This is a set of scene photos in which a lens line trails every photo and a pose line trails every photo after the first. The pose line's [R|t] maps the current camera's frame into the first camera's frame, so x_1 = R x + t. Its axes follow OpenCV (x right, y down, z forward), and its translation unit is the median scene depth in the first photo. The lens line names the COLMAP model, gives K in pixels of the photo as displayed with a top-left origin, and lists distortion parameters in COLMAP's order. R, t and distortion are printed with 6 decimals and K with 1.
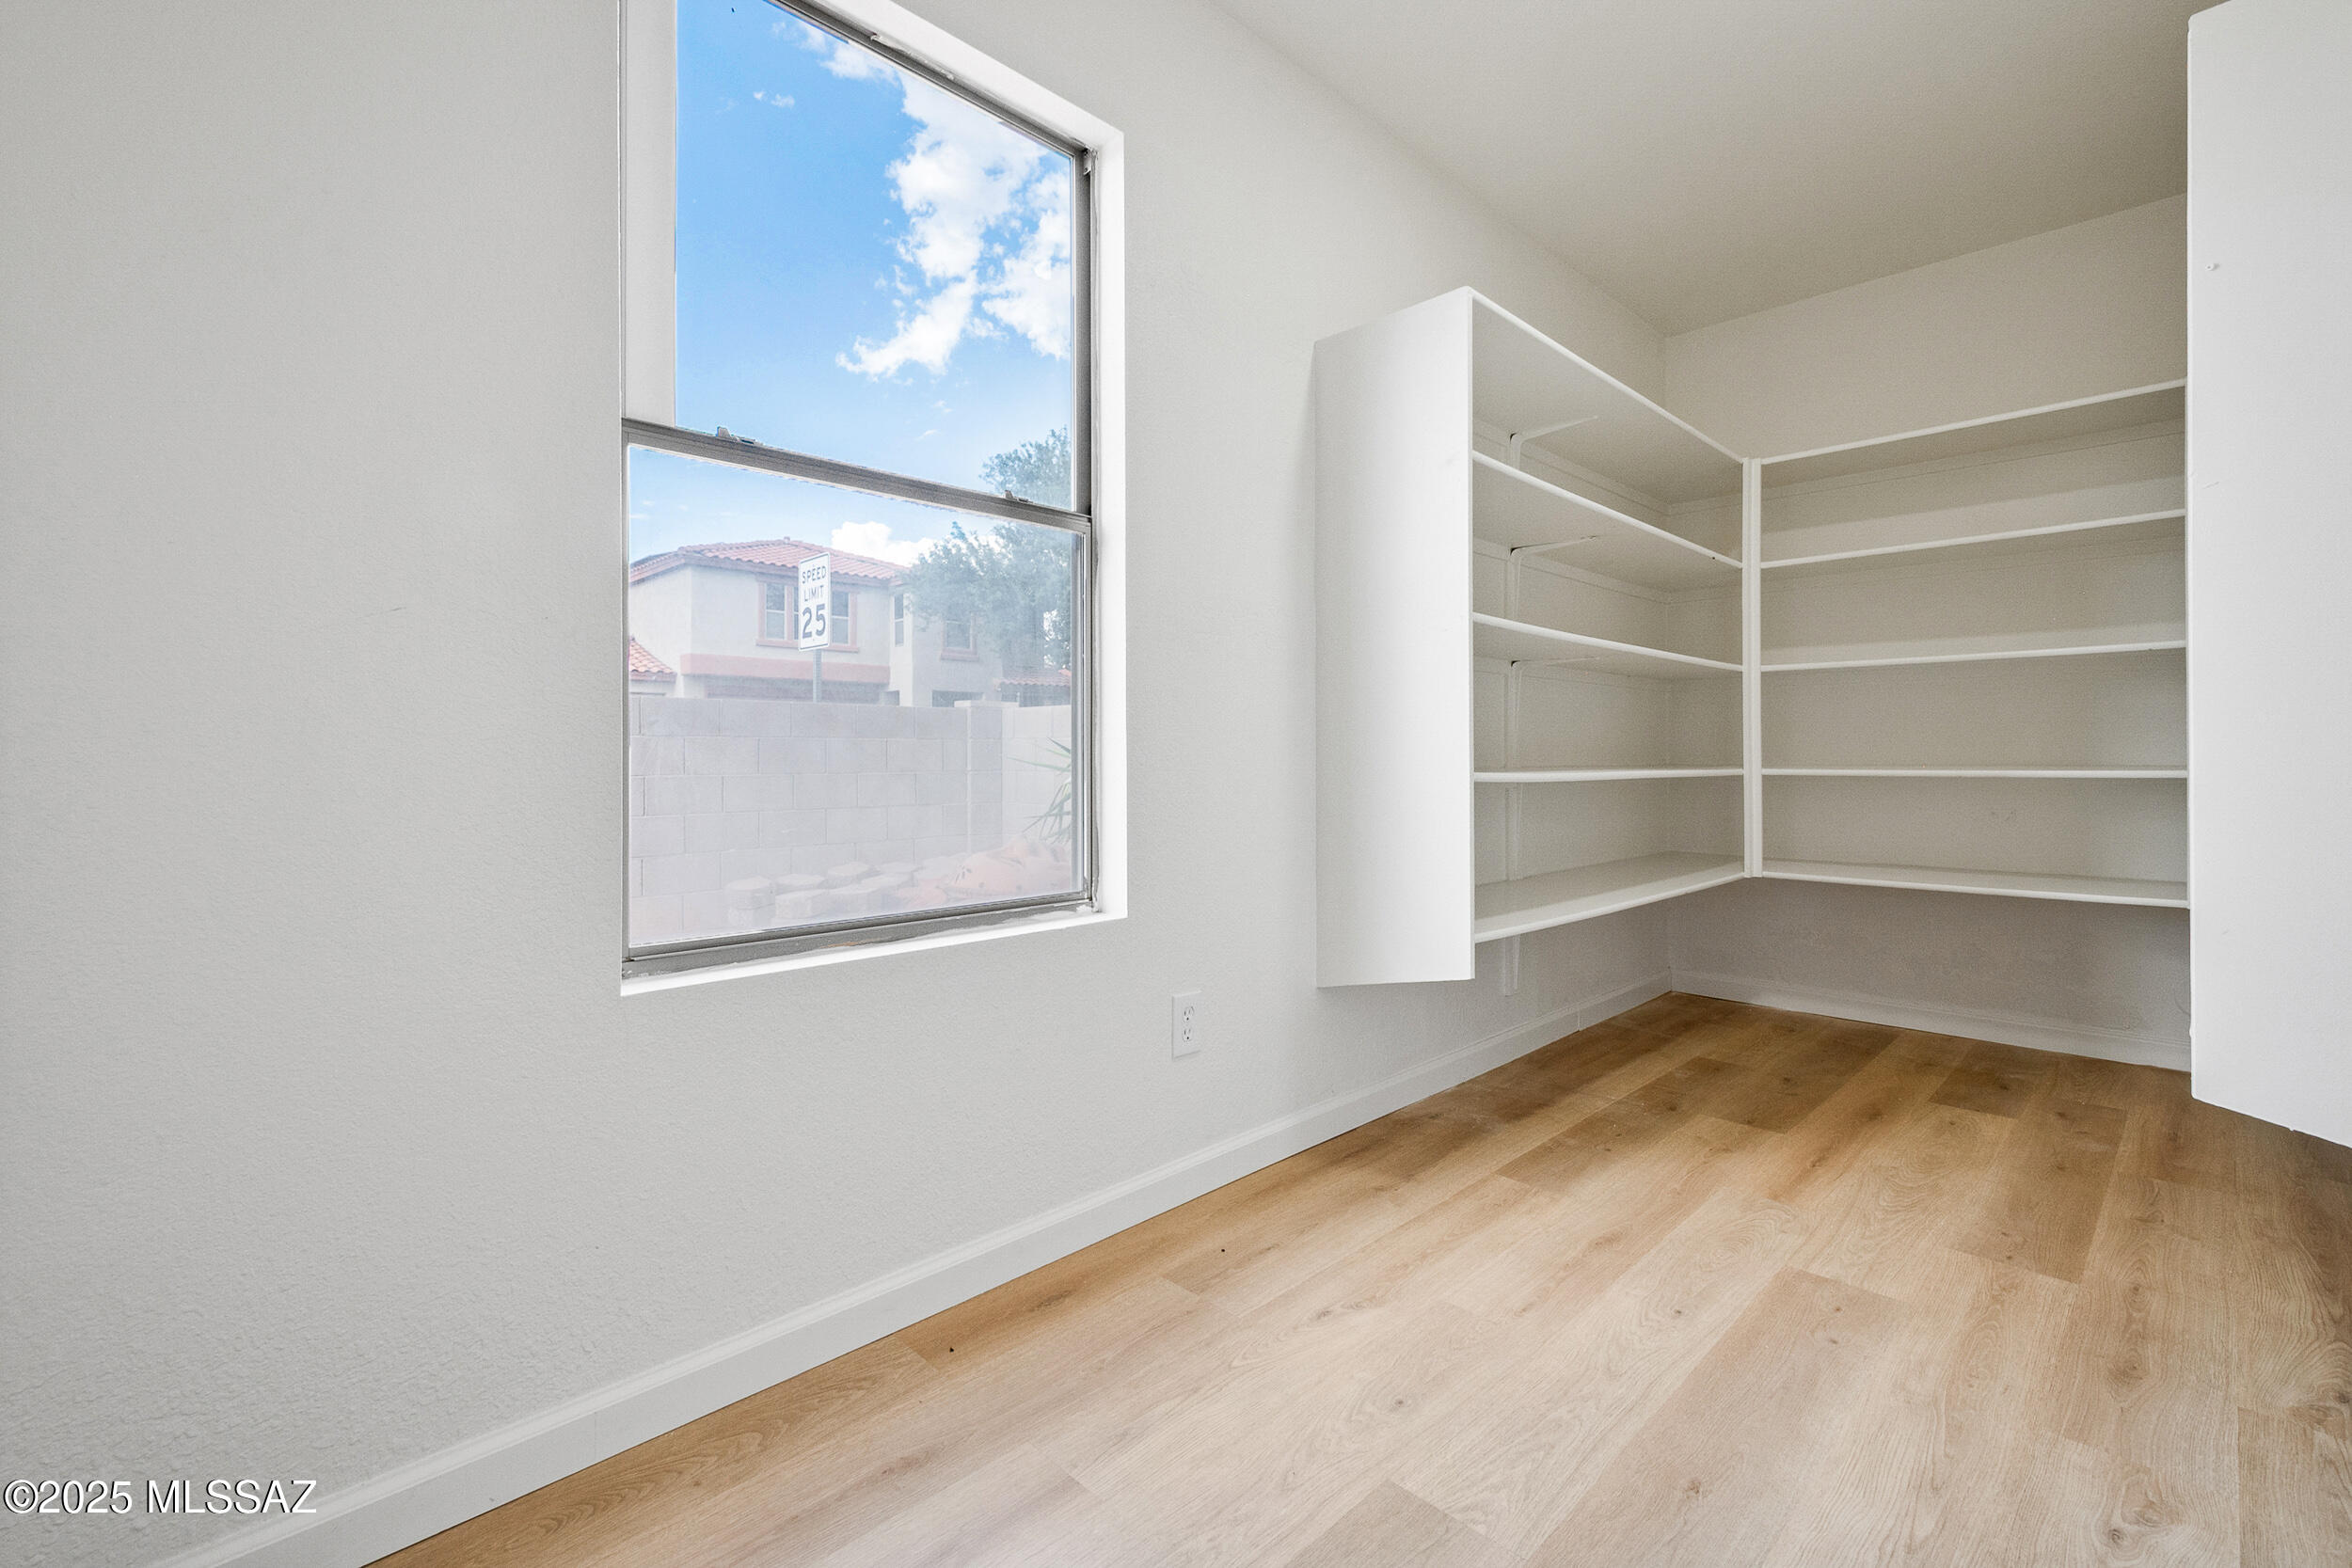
lens RADIAL K [[1035.9, 0, 1171.2], [0, 1035.9, 754.4], [0, 0, 1]] dist [0.001415, 0.000072]
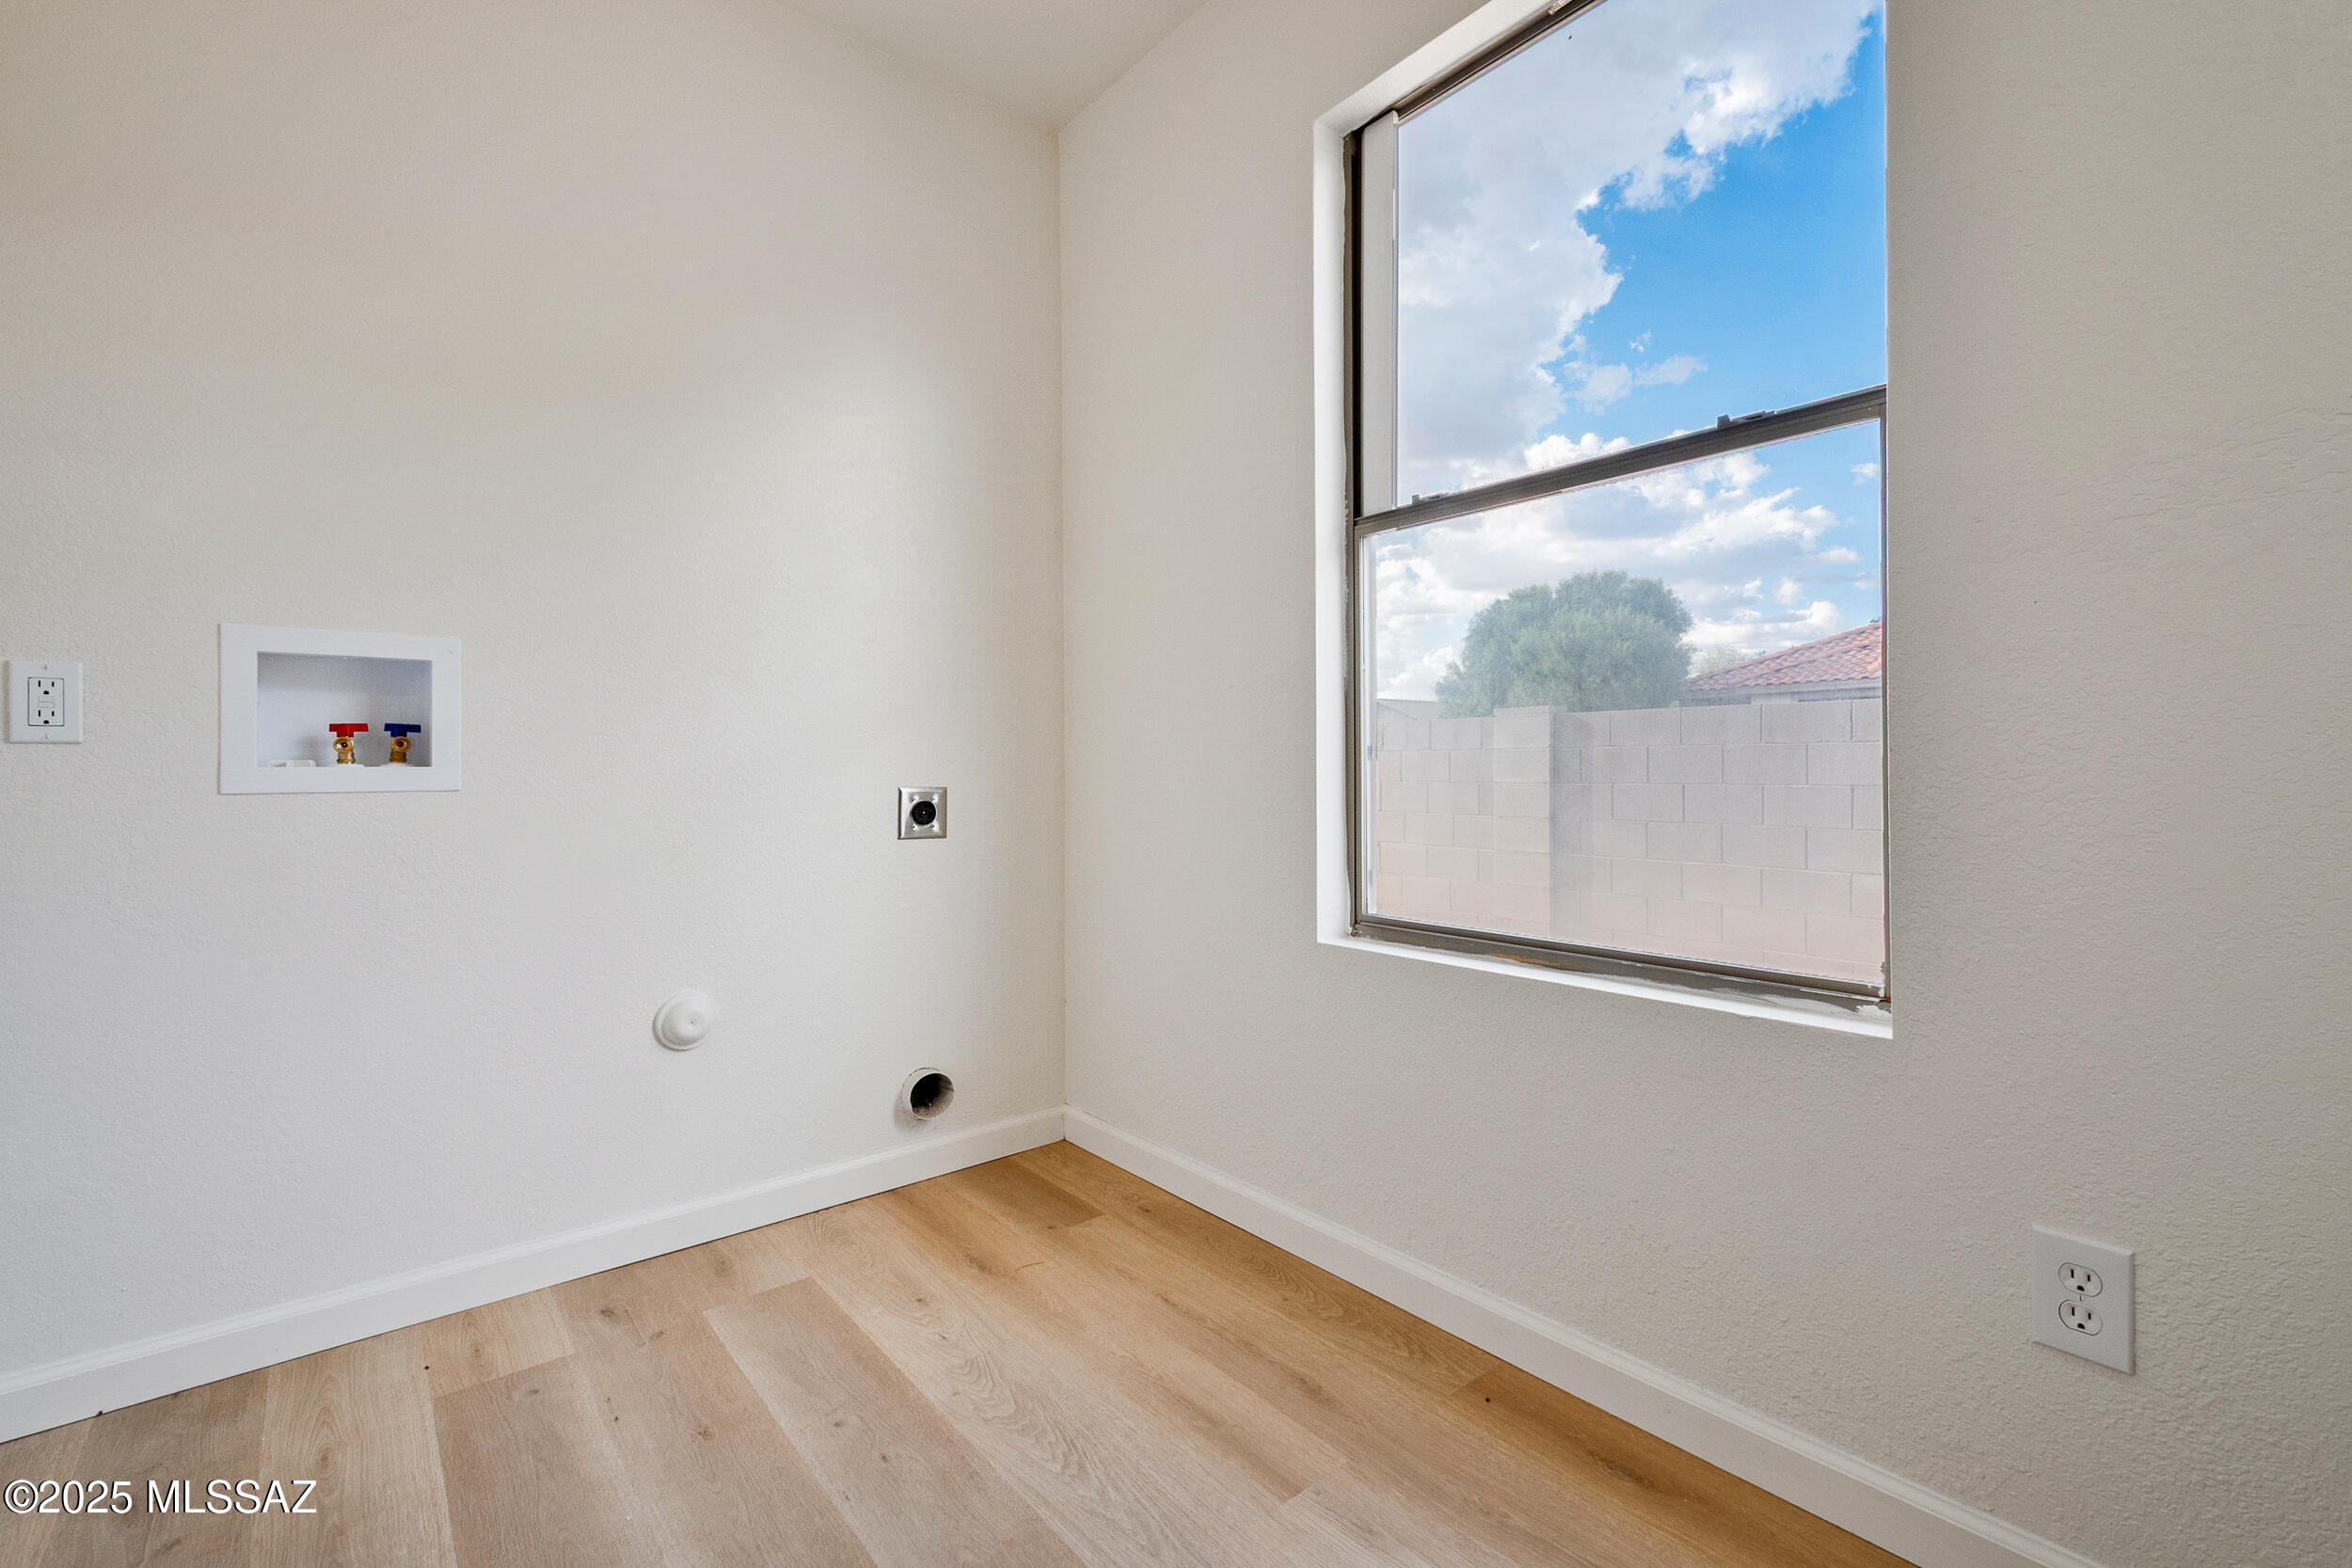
lens RADIAL K [[1035.9, 0, 1171.2], [0, 1035.9, 754.4], [0, 0, 1]] dist [0.001415, 0.000072]
pose [[-0.090886, -0.008036, -0.995829, 0.827393], [-0.004175, 0.999962, -0.007688, -0.004400], [0.995853, 0.003459, -0.090916, 0.869625]]
